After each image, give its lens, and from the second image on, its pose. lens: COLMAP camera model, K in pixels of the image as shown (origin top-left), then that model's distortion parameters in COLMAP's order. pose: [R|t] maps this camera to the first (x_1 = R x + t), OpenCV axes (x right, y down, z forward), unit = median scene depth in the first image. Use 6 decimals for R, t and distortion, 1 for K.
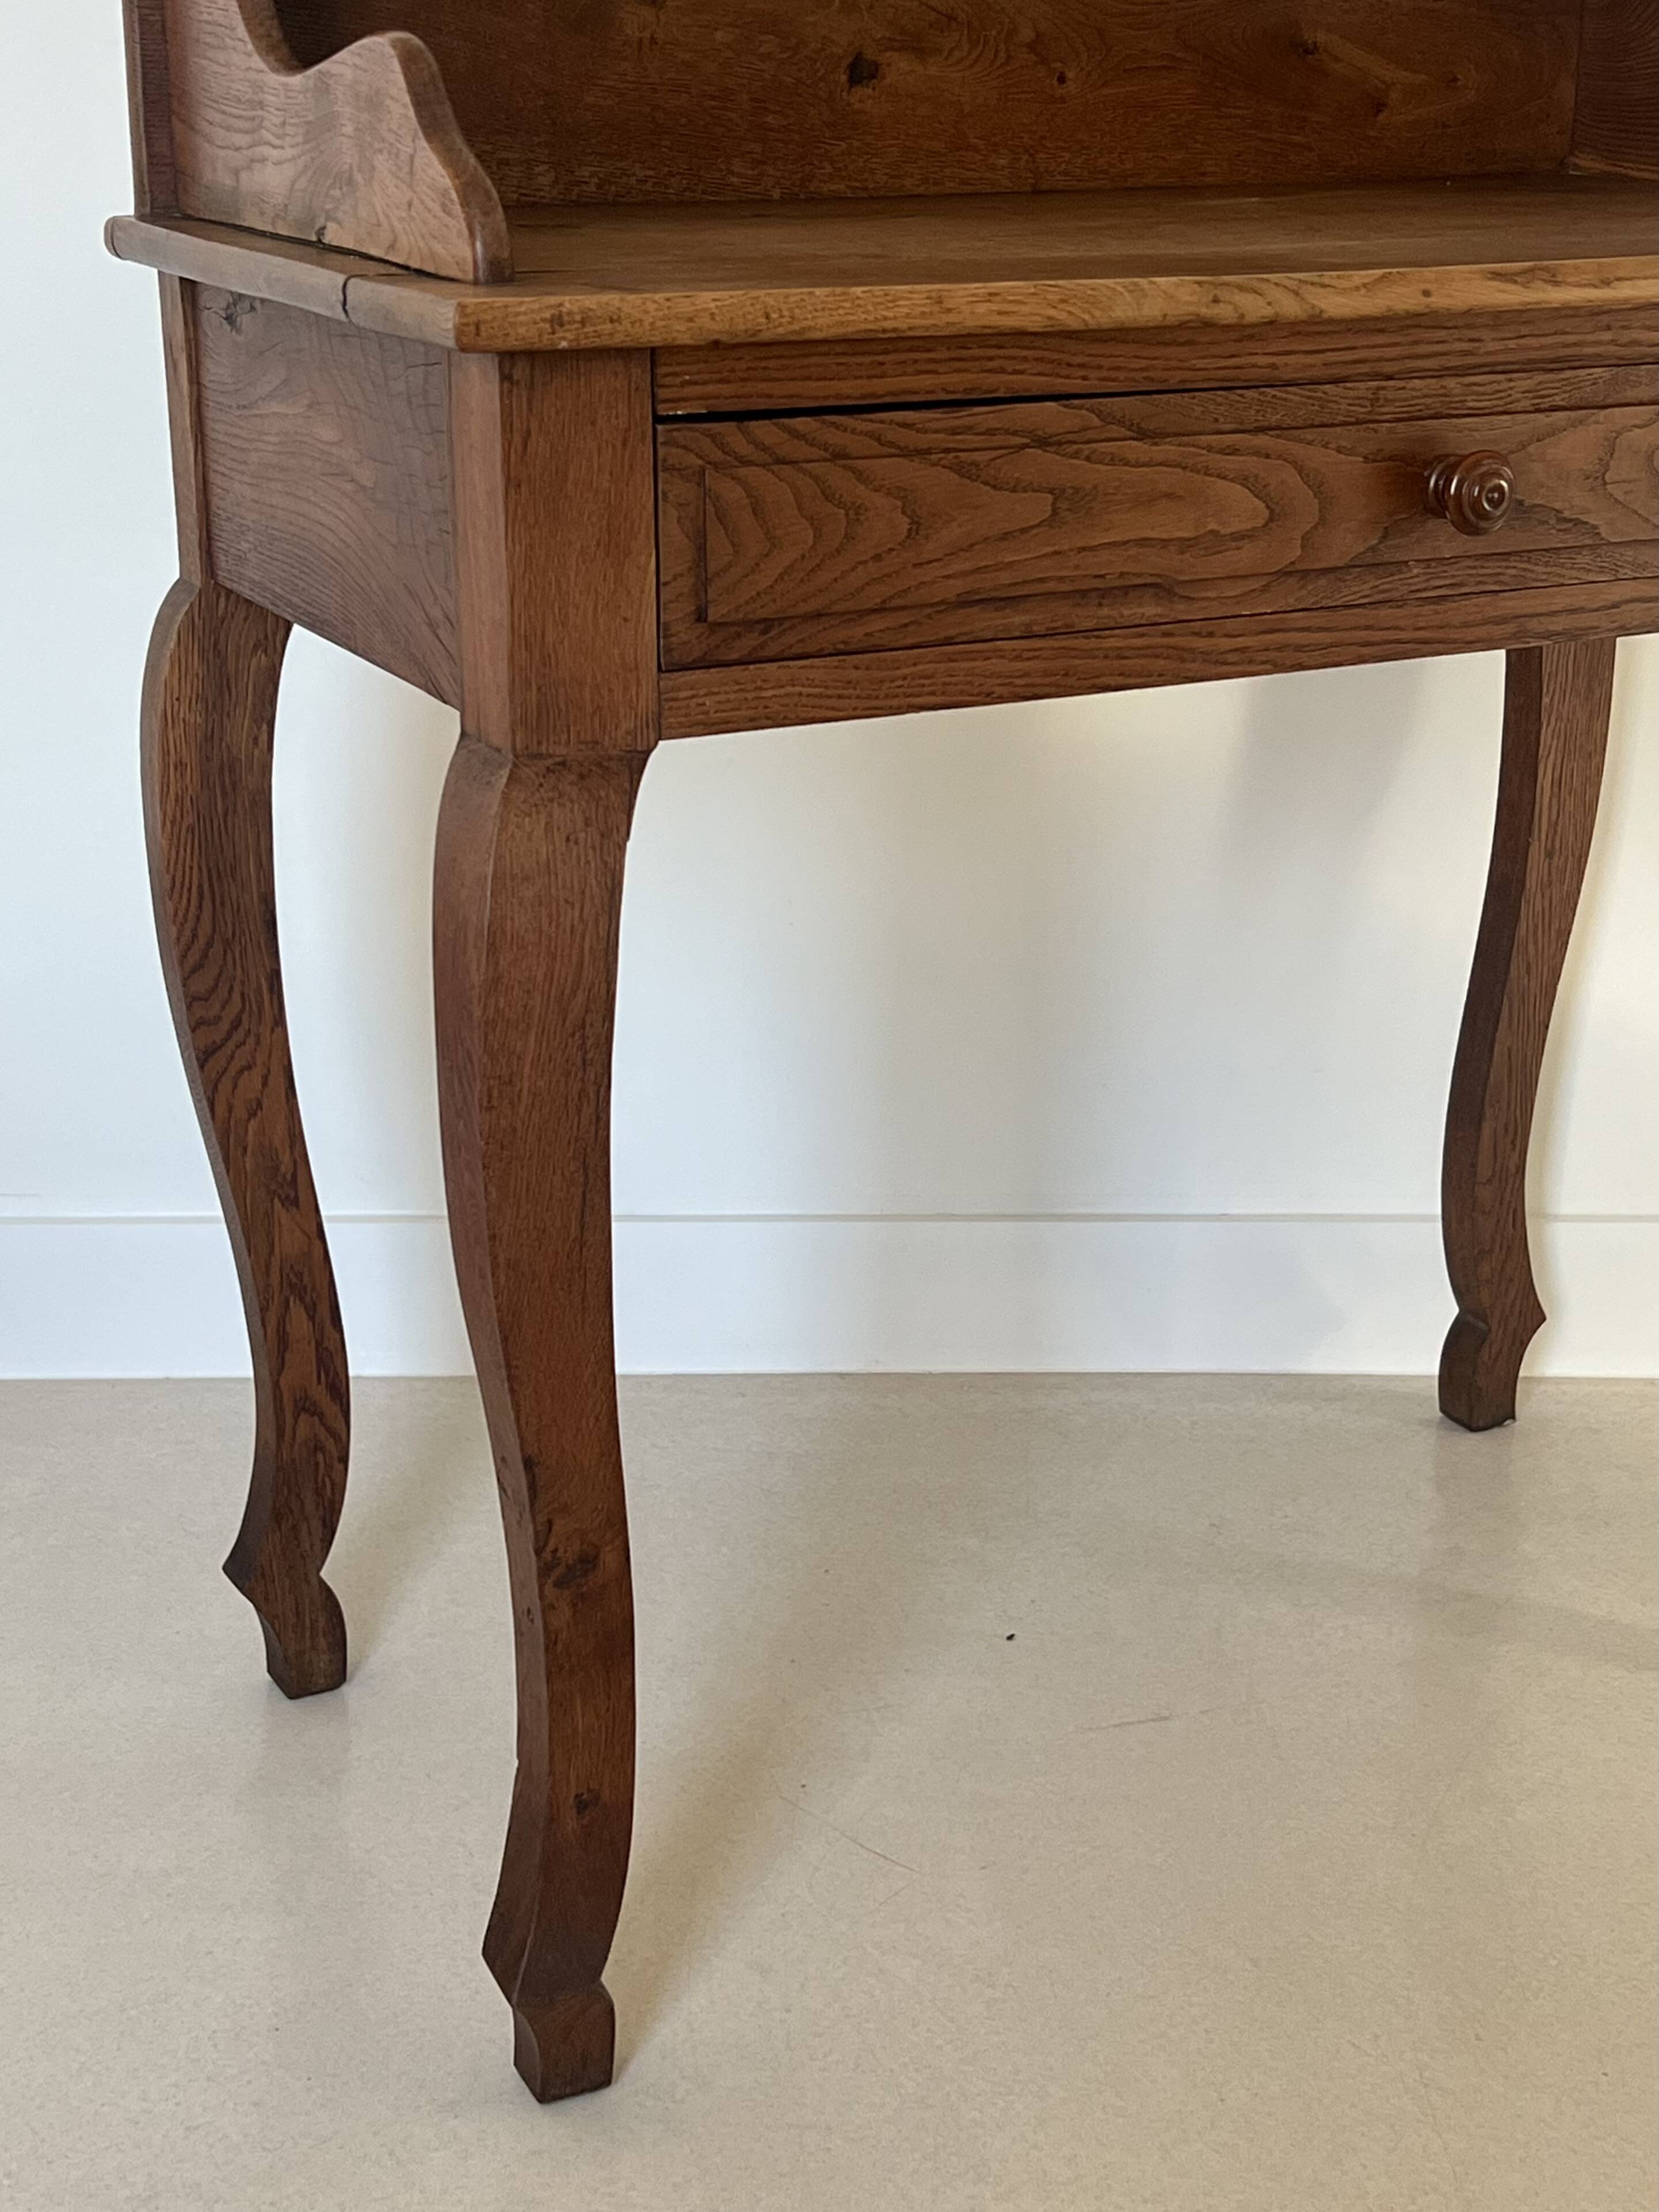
lens RADIAL K [[3214.1, 0, 870.9], [0, 3214.1, 1120.5], [0, 0, 1]] dist [0.182669, -0.677756]
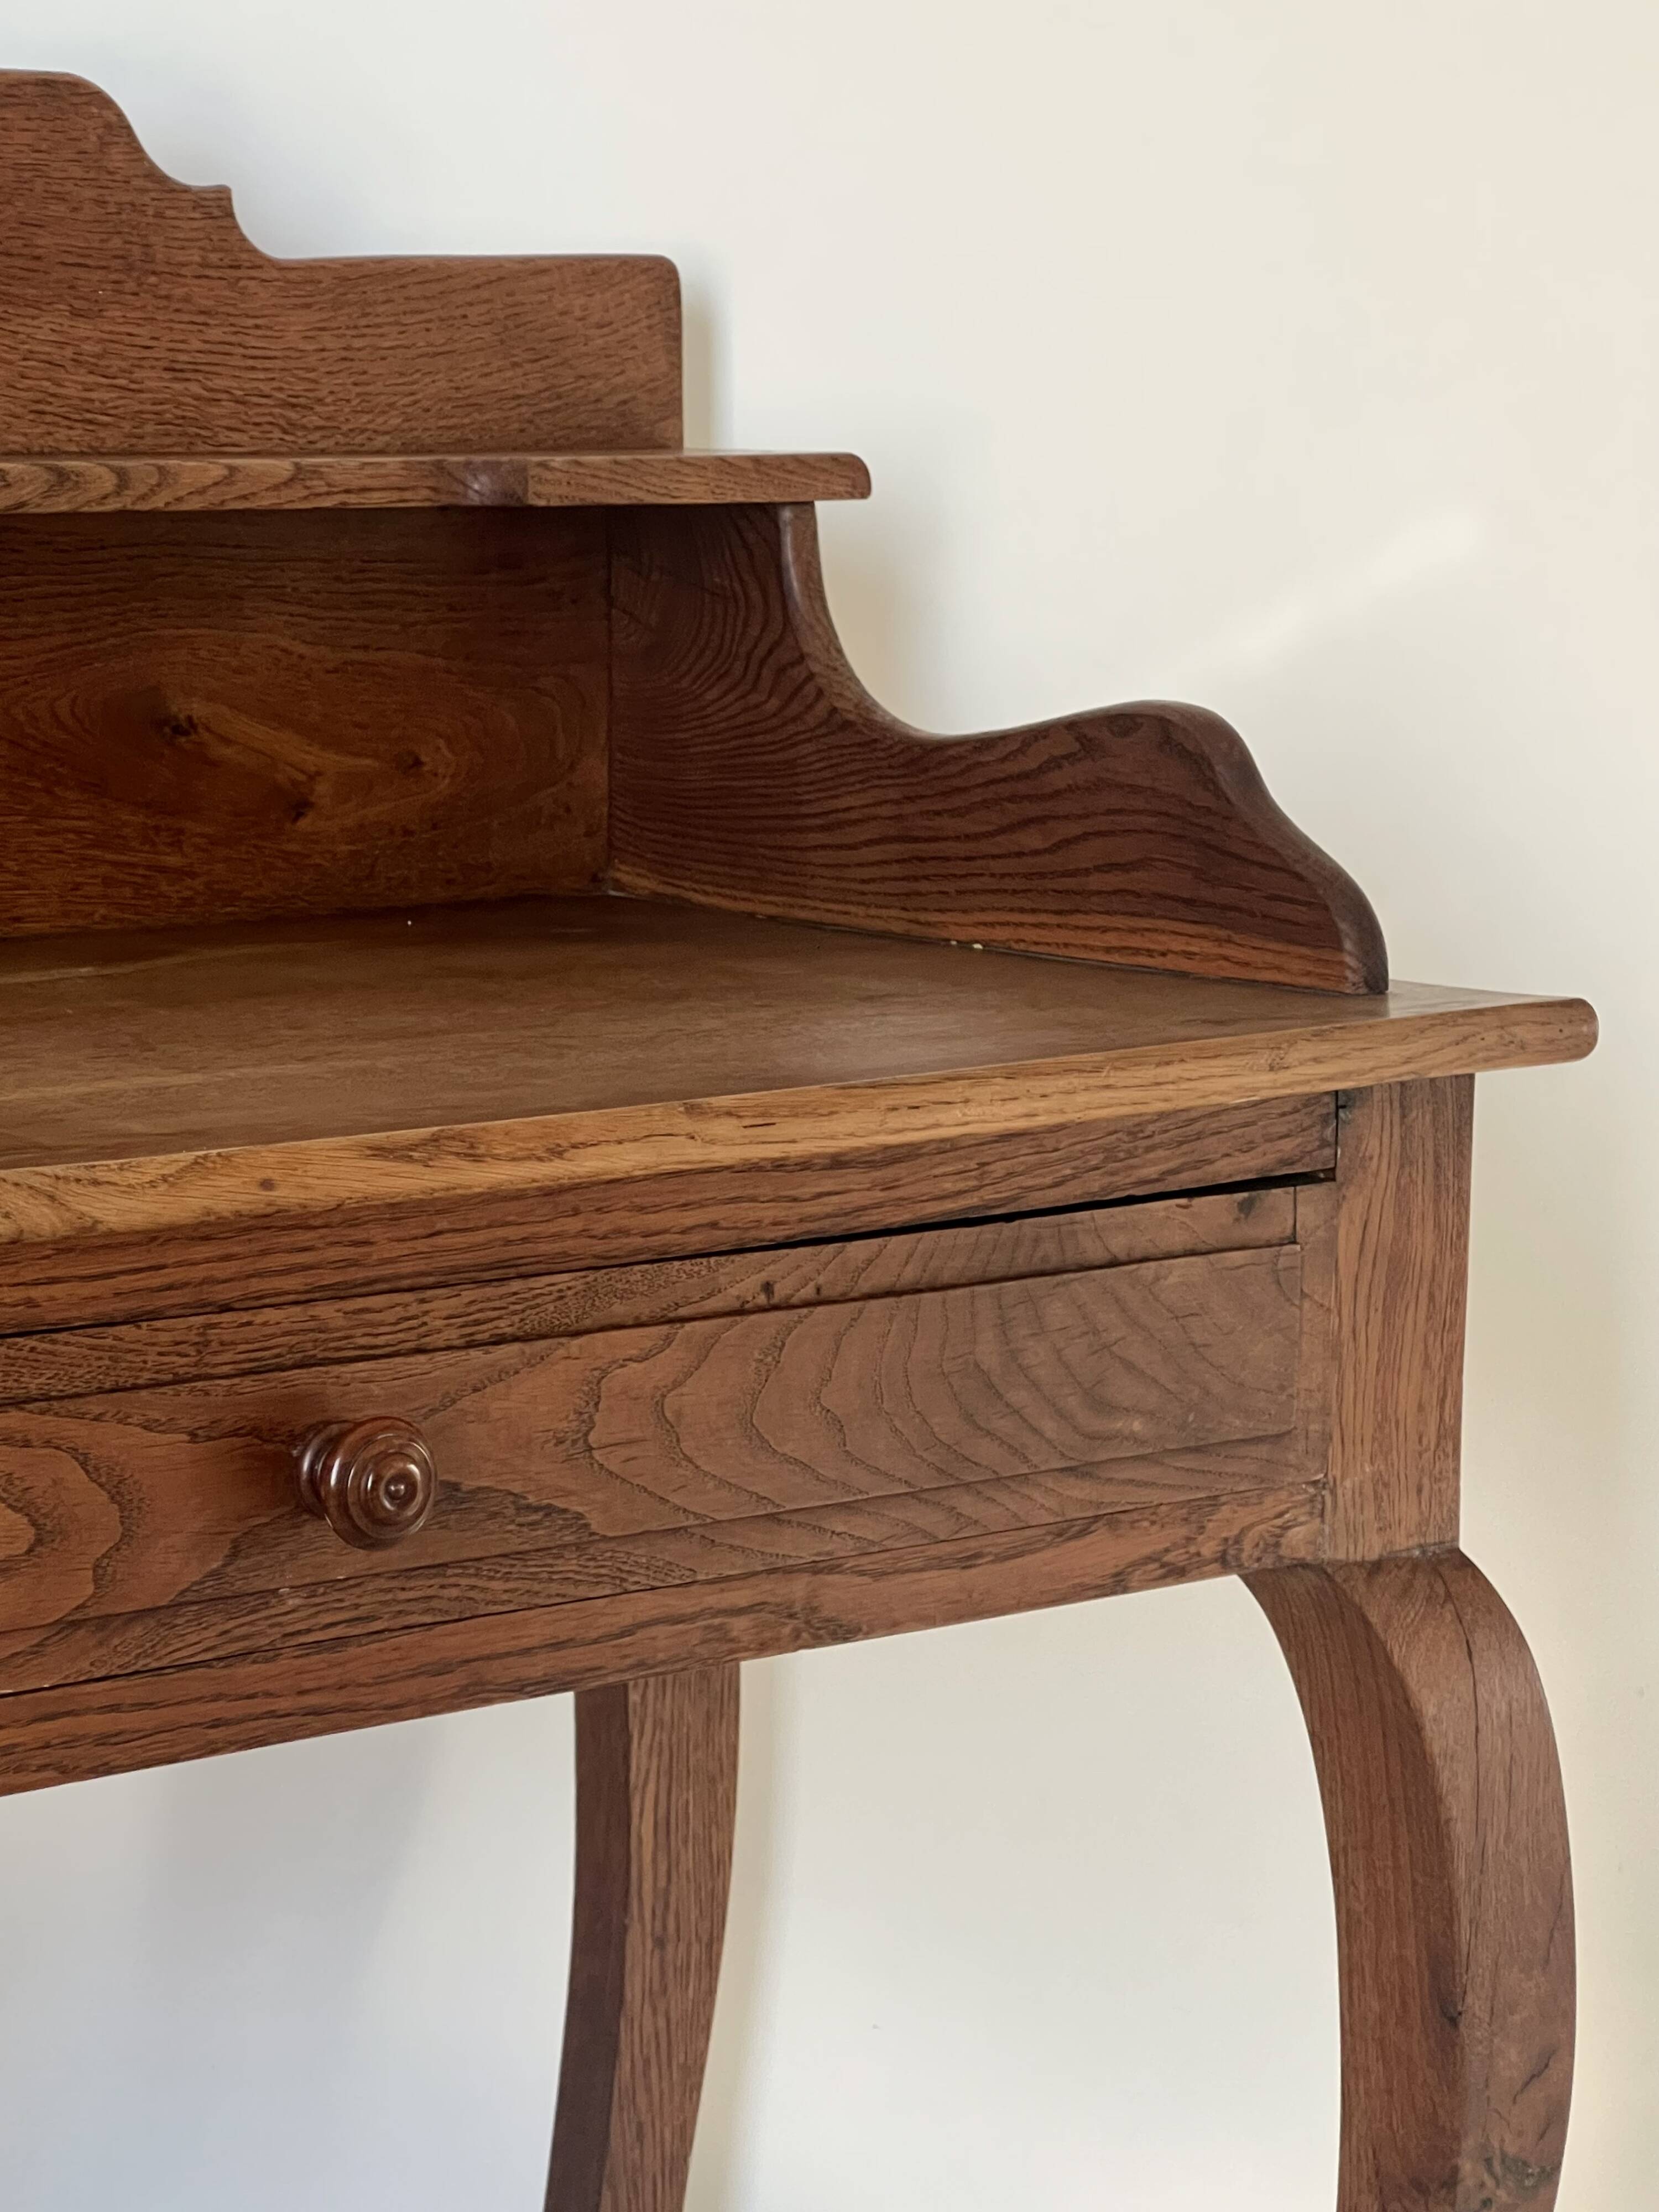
lens RADIAL K [[5315.4, 0, 829.5], [0, 5315.4, 1106.0], [0, 0, 1]] dist [-0.223540, 5.777882]
pose [[0.982002, -0.026059, 0.187062, 0.080496], [0.062738, 0.979202, -0.192943, -0.059153], [-0.178144, 0.201206, 0.963214, -0.019987]]
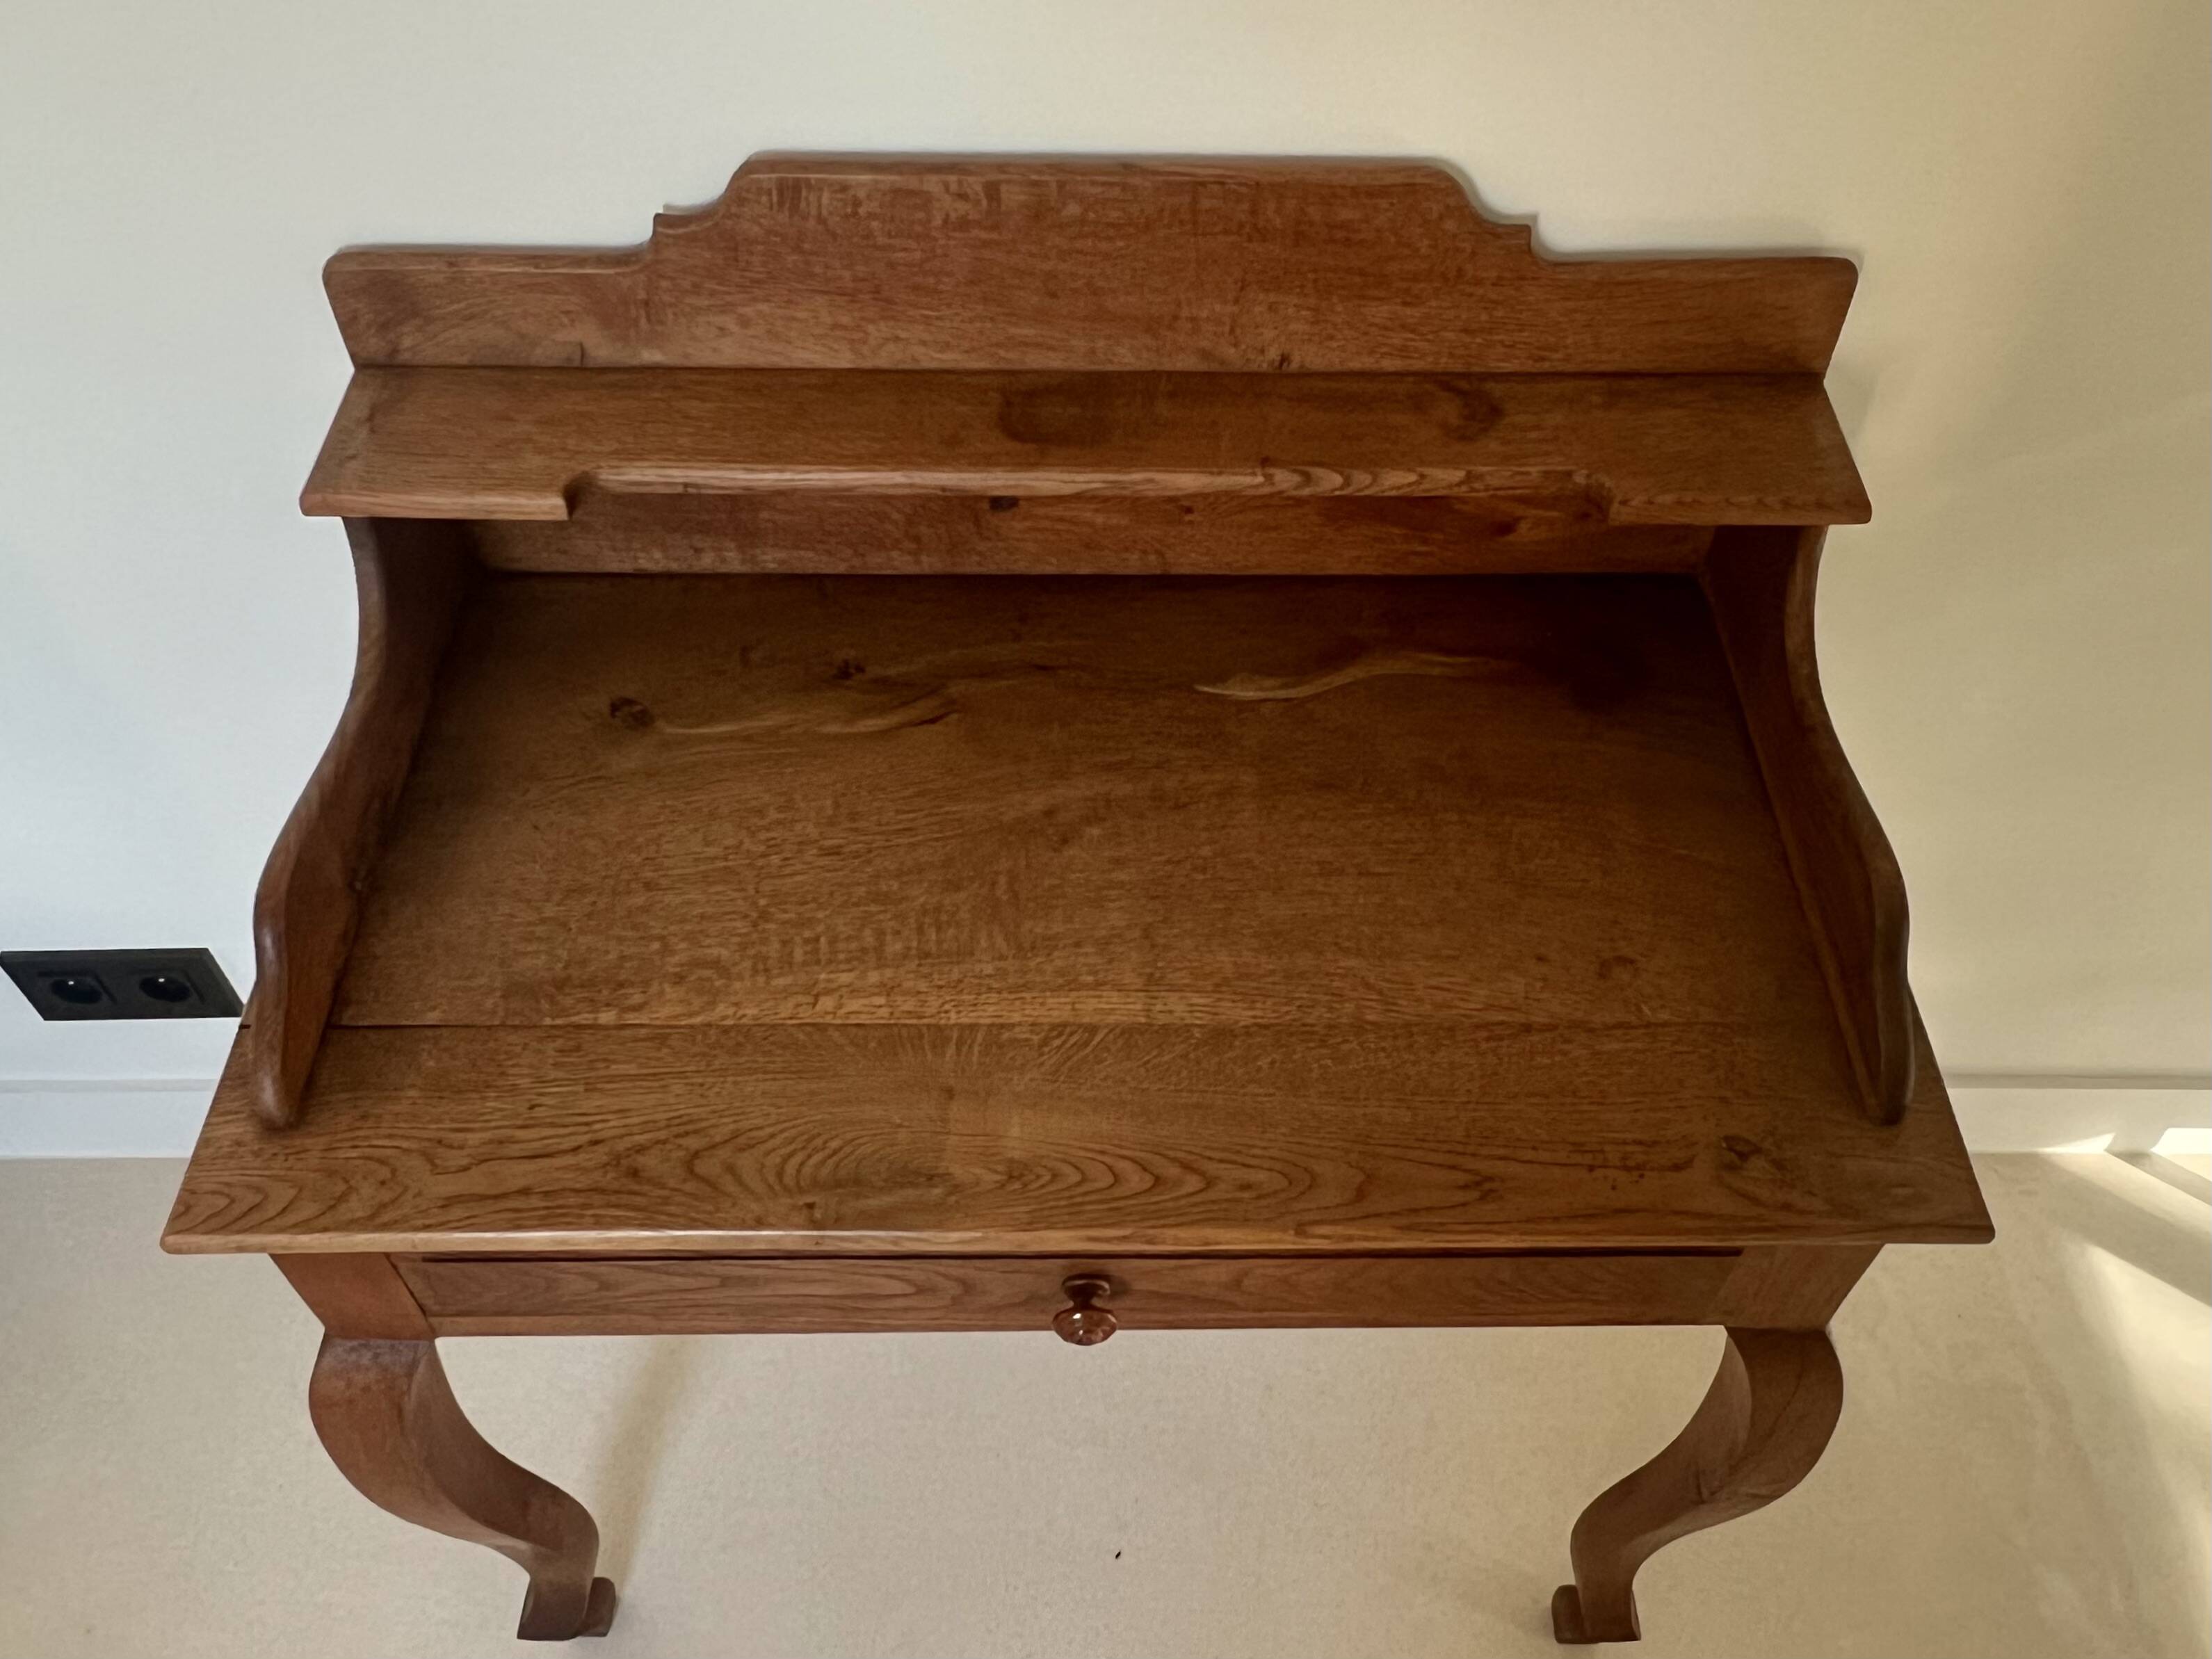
lens RADIAL K [[1853.2, 0, 1153.2], [0, 1853.2, 702.8], [0, 0, 1]] dist [-0.005457, -0.002690]
pose [[0.901498, 0.329922, -0.280092, 0.323309], [-0.161771, 0.857161, 0.488983, -0.731479], [0.401411, -0.395507, 0.826102, 0.497433]]
